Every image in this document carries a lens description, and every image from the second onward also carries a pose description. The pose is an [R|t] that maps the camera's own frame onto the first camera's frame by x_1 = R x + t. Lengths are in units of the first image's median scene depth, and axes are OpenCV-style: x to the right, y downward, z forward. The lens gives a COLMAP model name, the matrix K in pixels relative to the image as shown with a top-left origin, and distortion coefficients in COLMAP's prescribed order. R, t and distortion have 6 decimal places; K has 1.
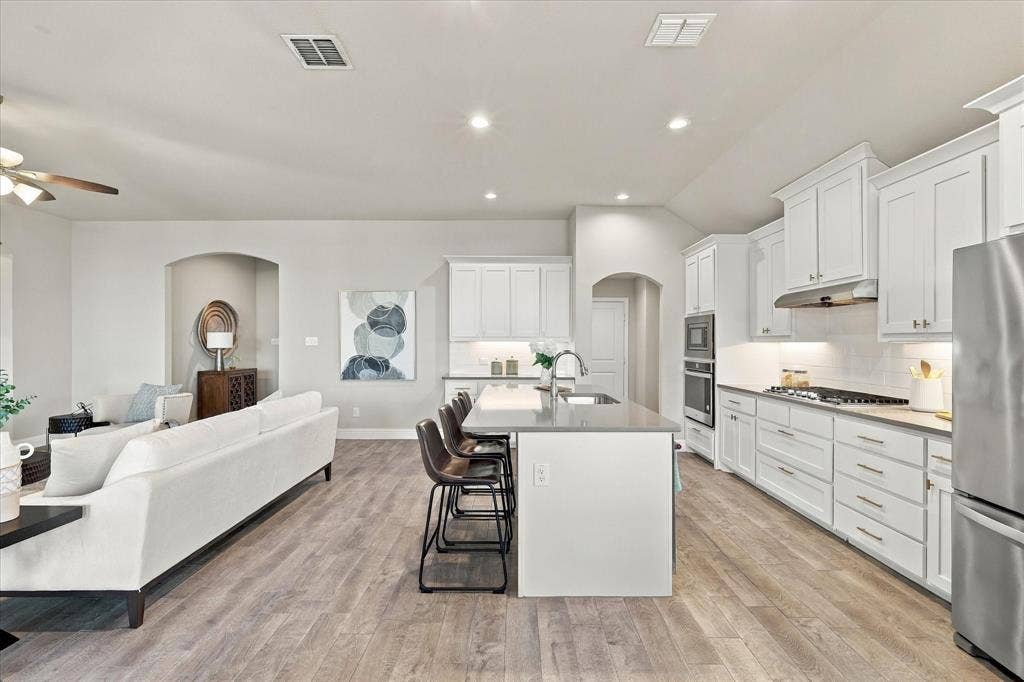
lens RADIAL K [[445.6, 0, 512.0], [0, 445.6, 341.0], [0, 0, 1]] dist [-0.000263, 0.000590]
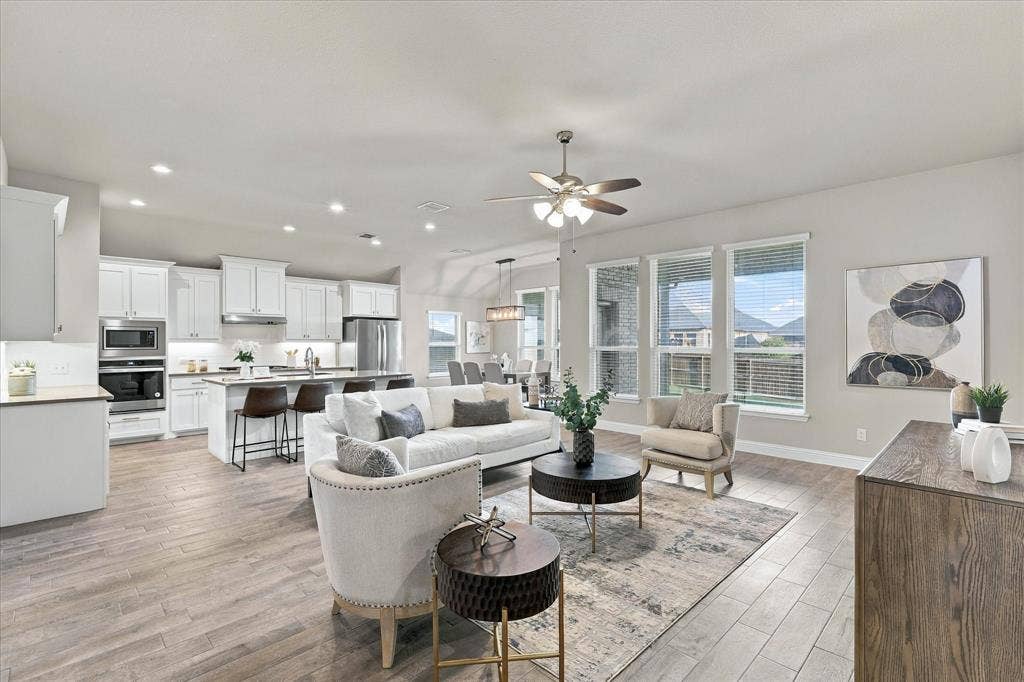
lens RADIAL K [[473.5, 0, 512.0], [0, 473.5, 341.0], [0, 0, 1]] dist [0.003327, 0.000032]
pose [[-0.704023, 0.002372, 0.710174, -1.161160], [0.000247, 0.999995, -0.003096, 0.001970], [-0.710177, -0.002004, -0.704020, 1.168222]]
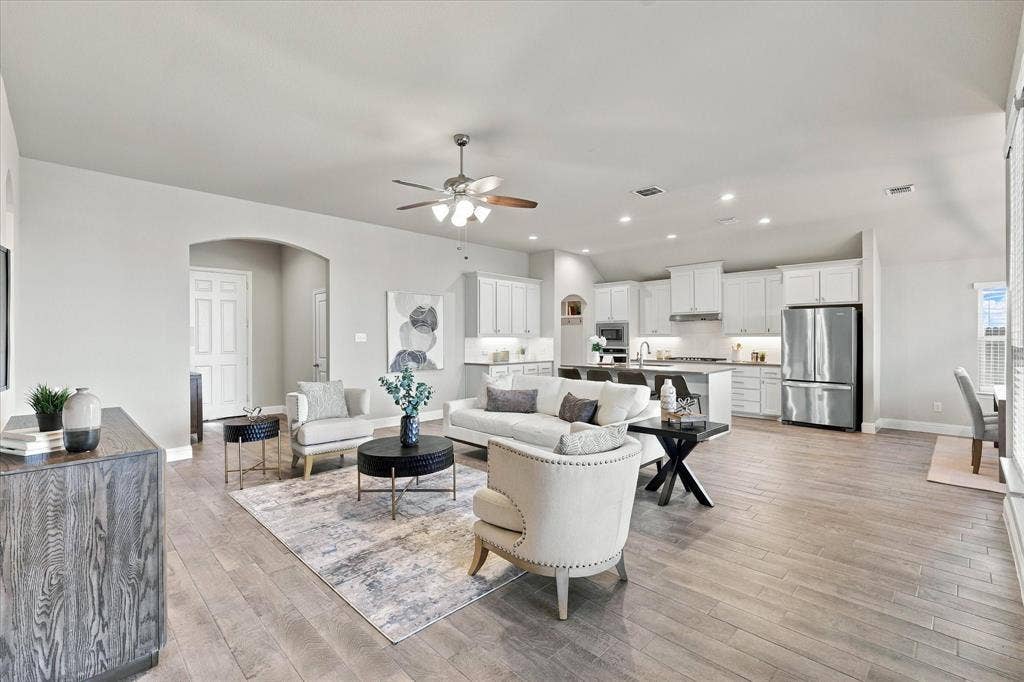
lens RADIAL K [[448.5, 0, 512.7], [0, 448.5, 337.7], [0, 0, 1]] dist [0.002133, -0.000199]
pose [[0.705719, -0.001184, 0.708490, -1.148214], [0.003076, 0.999994, -0.001392, 0.004892], [-0.708485, 0.003162, 0.705719, 0.008277]]
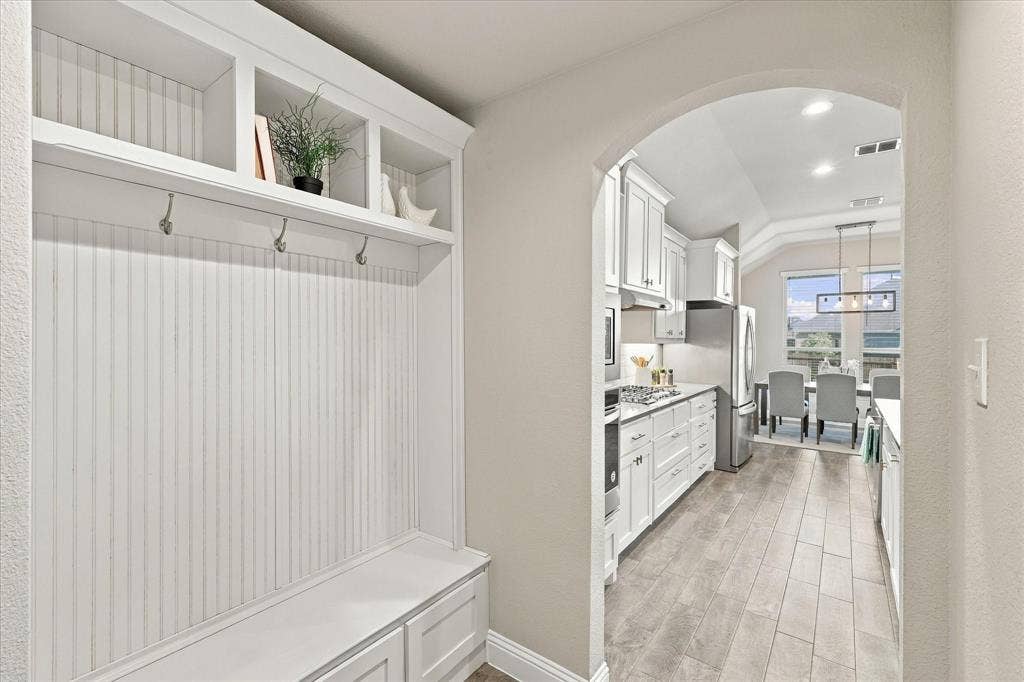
lens RADIAL K [[448.5, 0, 512.7], [0, 448.5, 337.7], [0, 0, 1]] dist [0.002133, -0.000199]
pose [[-0.807552, -0.004887, 0.589777, 0.219099], [-0.006373, 0.999980, -0.000441, -0.007505], [-0.589762, -0.004115, -0.807566, 1.402940]]
